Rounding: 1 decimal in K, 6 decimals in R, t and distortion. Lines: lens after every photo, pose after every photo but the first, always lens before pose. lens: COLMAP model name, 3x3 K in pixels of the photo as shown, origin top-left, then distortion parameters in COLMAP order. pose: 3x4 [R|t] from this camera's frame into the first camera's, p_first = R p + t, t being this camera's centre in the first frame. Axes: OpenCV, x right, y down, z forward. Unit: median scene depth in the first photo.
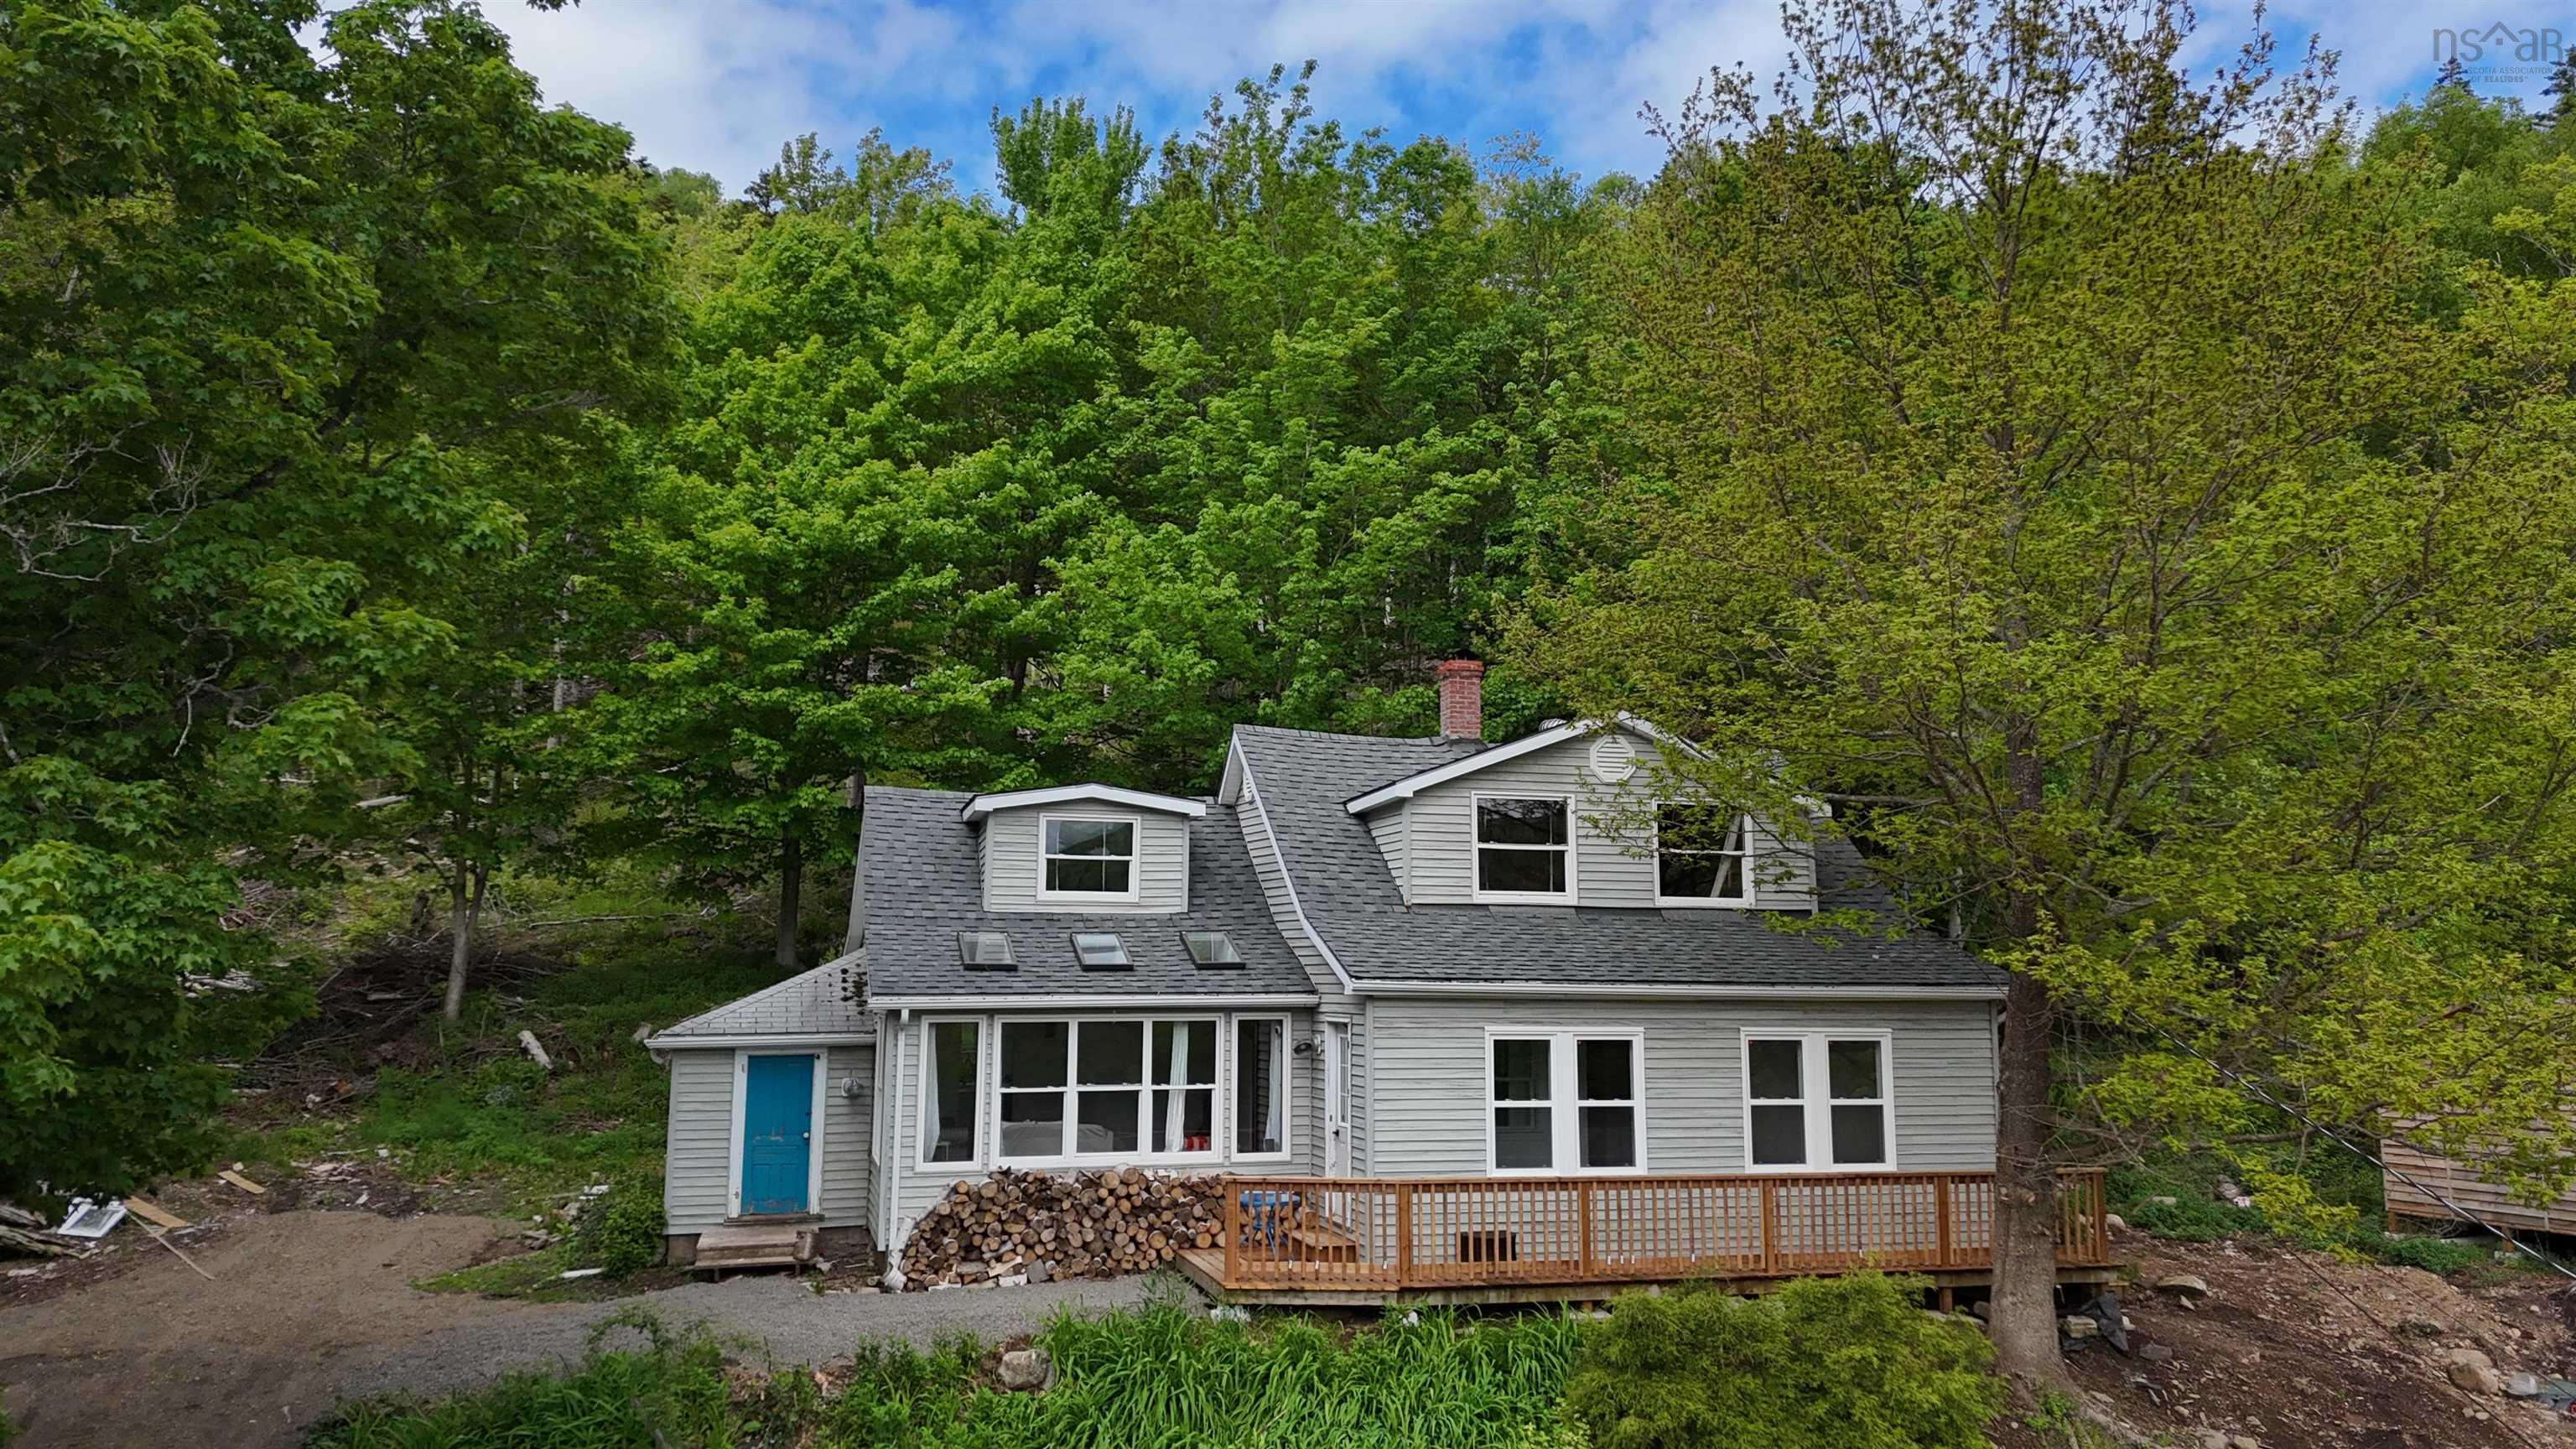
lens RADIAL K [[1885.6, 0, 1288.0], [0, 1885.6, 724.5], [0, 0, 1]] dist [0.108106, -0.107338]
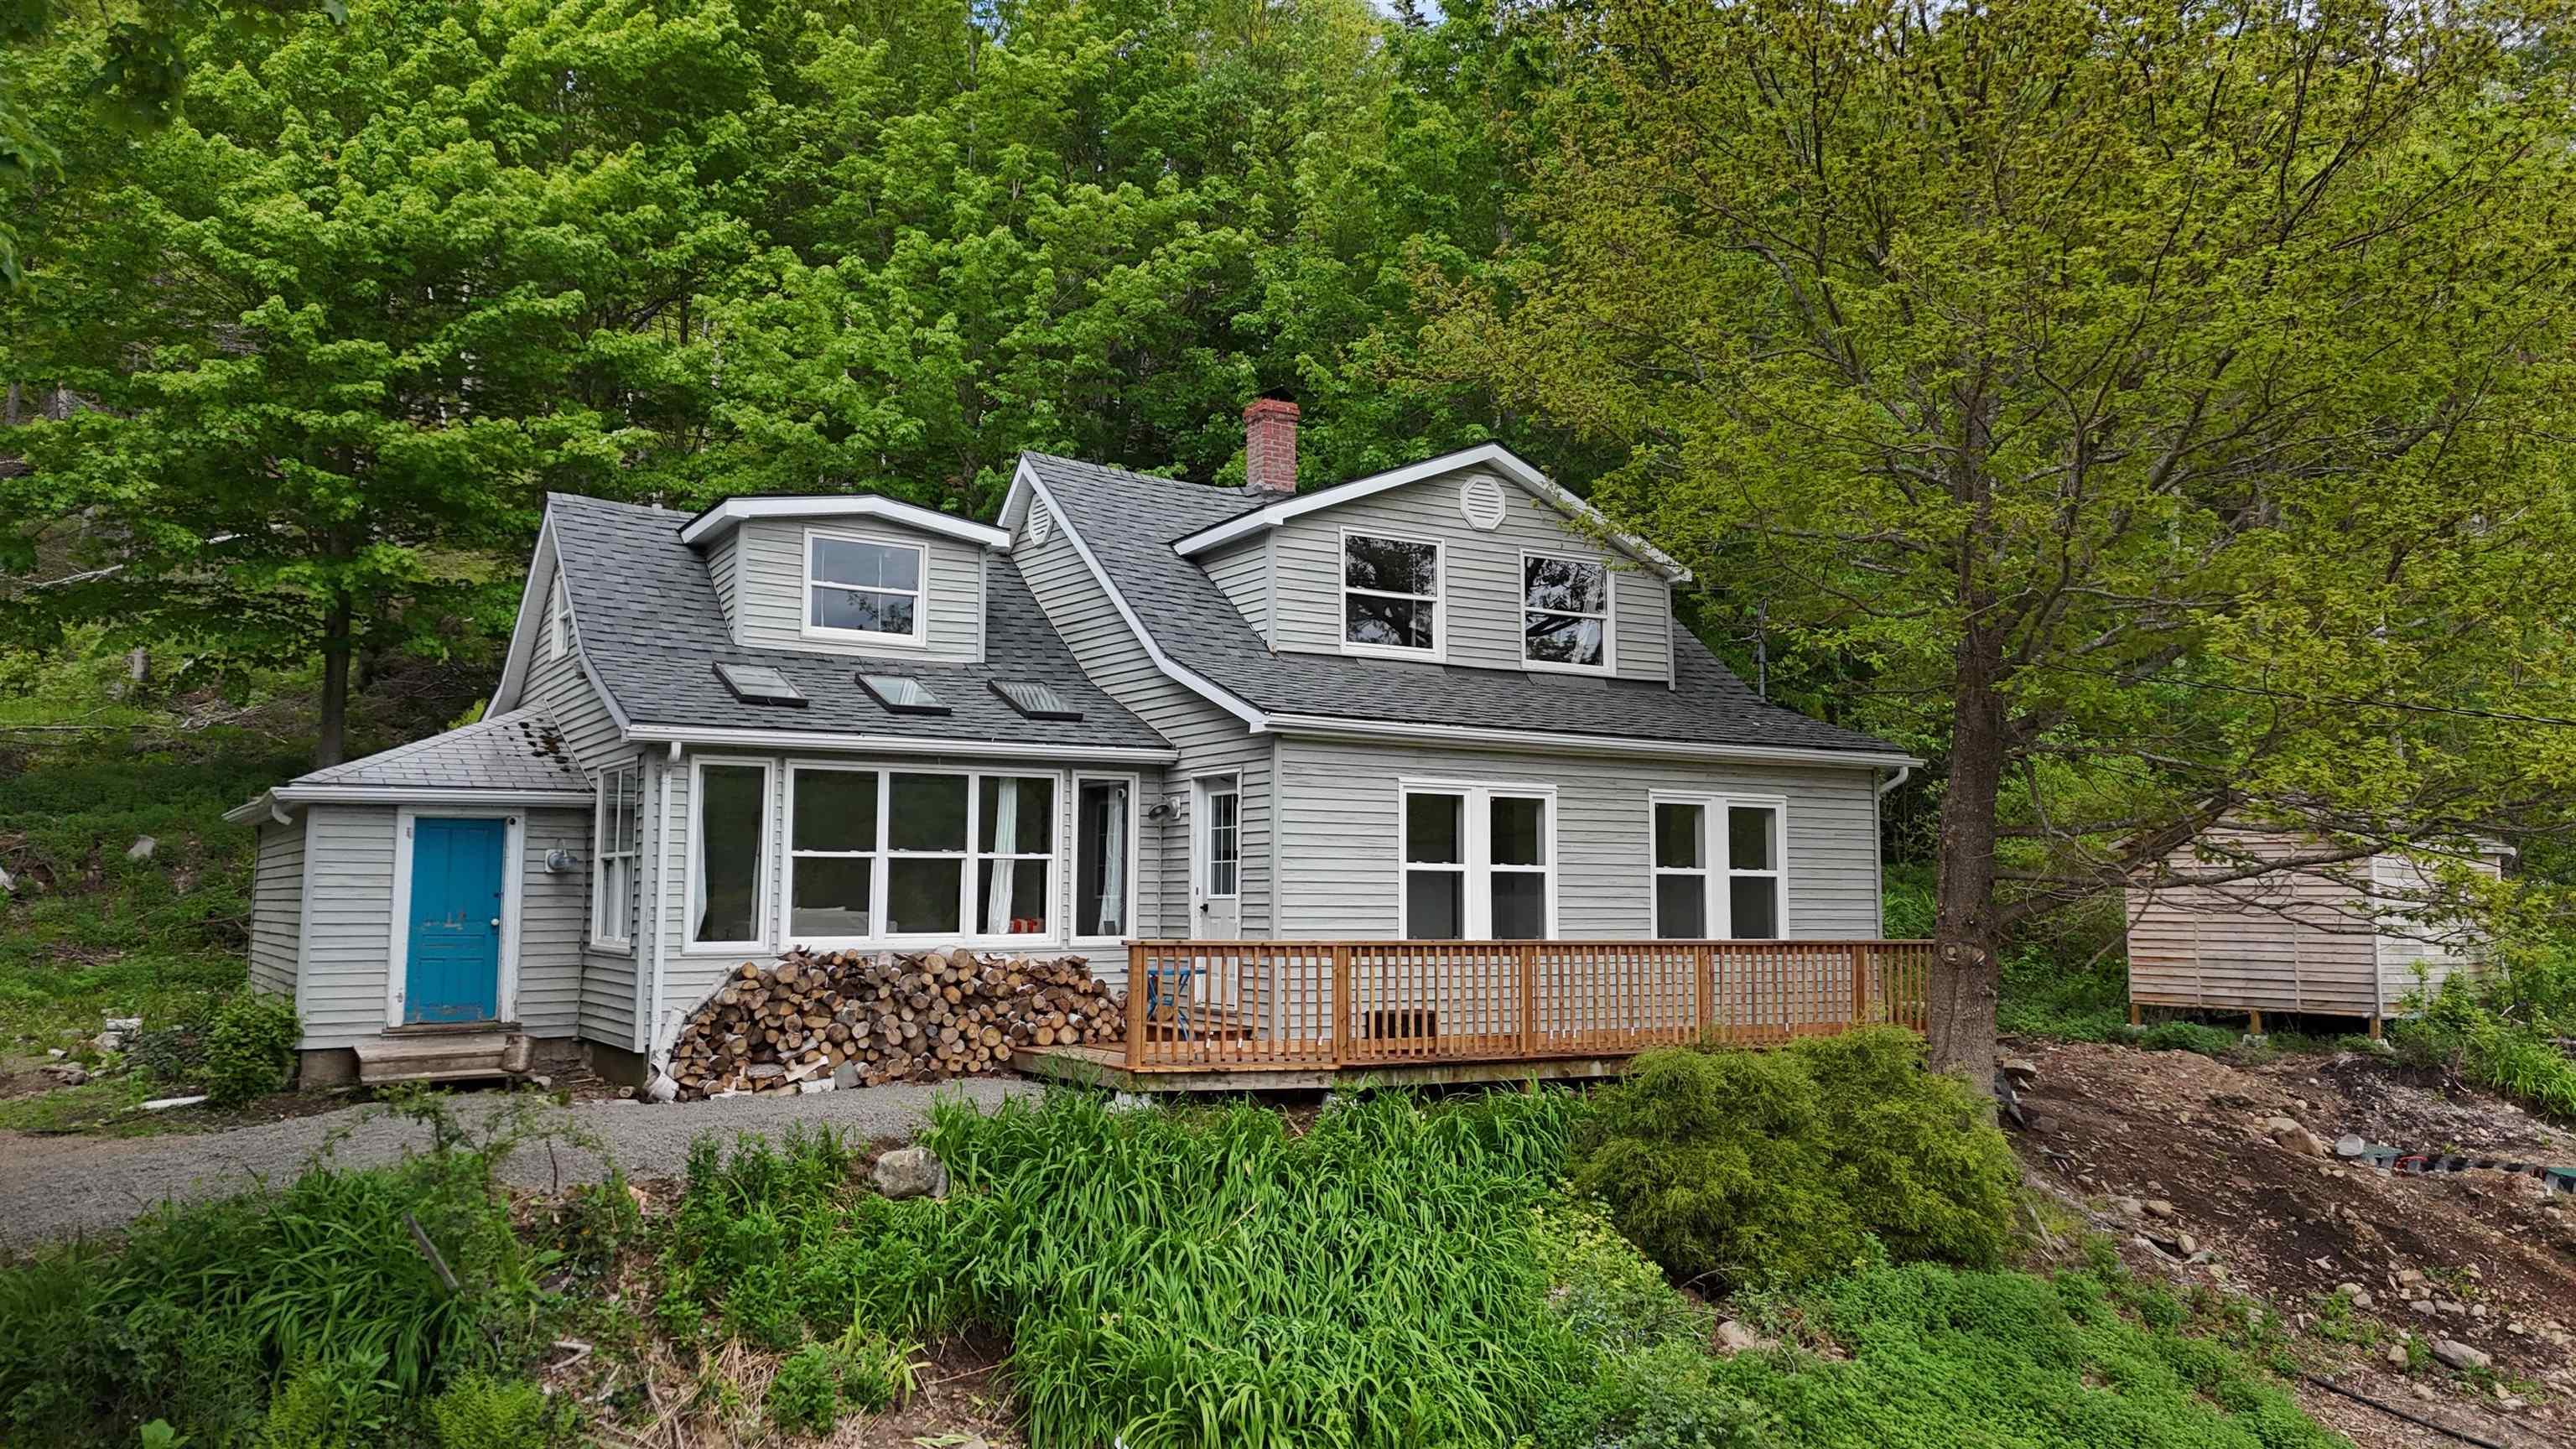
lens RADIAL K [[1885.6, 0, 1288.0], [0, 1885.6, 724.5], [0, 0, 1]] dist [0.108106, -0.107338]
pose [[0.961159, 0.025938, 0.274775, -0.168256], [-0.037939, 0.998540, 0.038452, 0.099365], [-0.273377, -0.047384, 0.960739, 0.186877]]
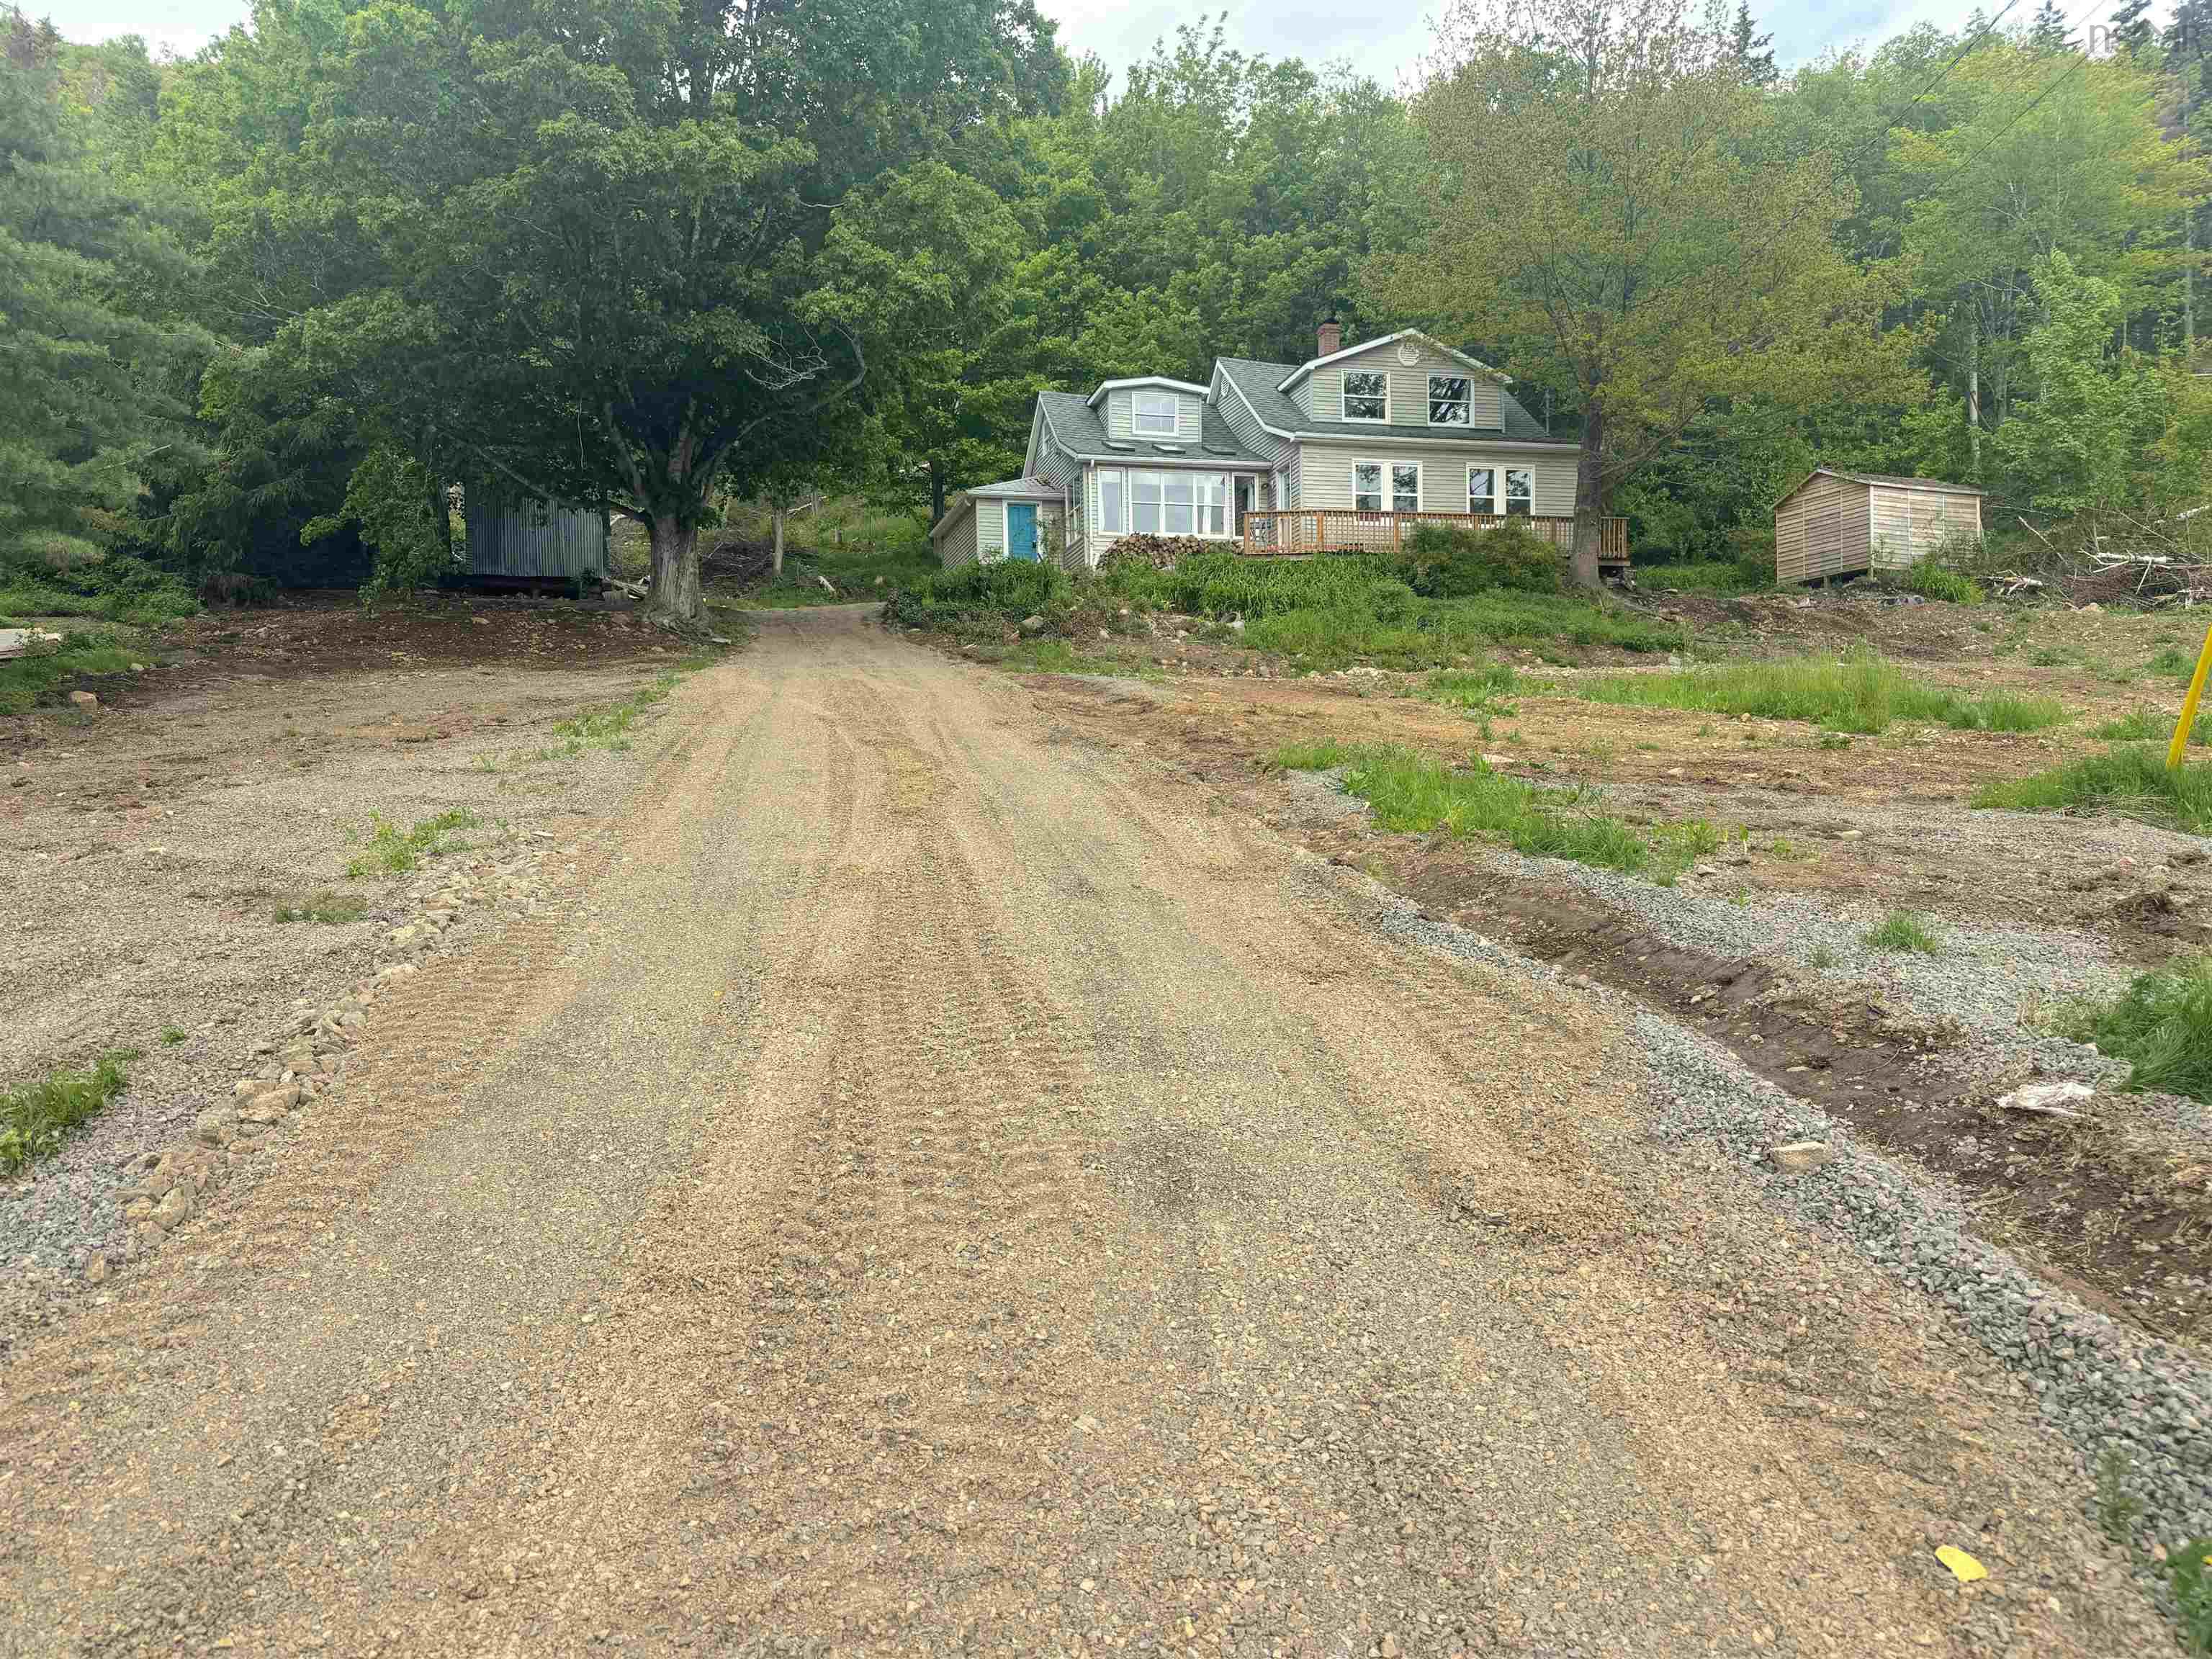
lens RADIAL K [[1519.3, 0, 1093.7], [0, 1519.3, 826.1], [0, 0, 1]] dist [0.151625, -0.299596]
pose [[0.999715, -0.021565, -0.010221, -0.182550], [0.022750, 0.990550, 0.135253, 0.319344], [0.007208, -0.135447, 0.990758, -0.818581]]
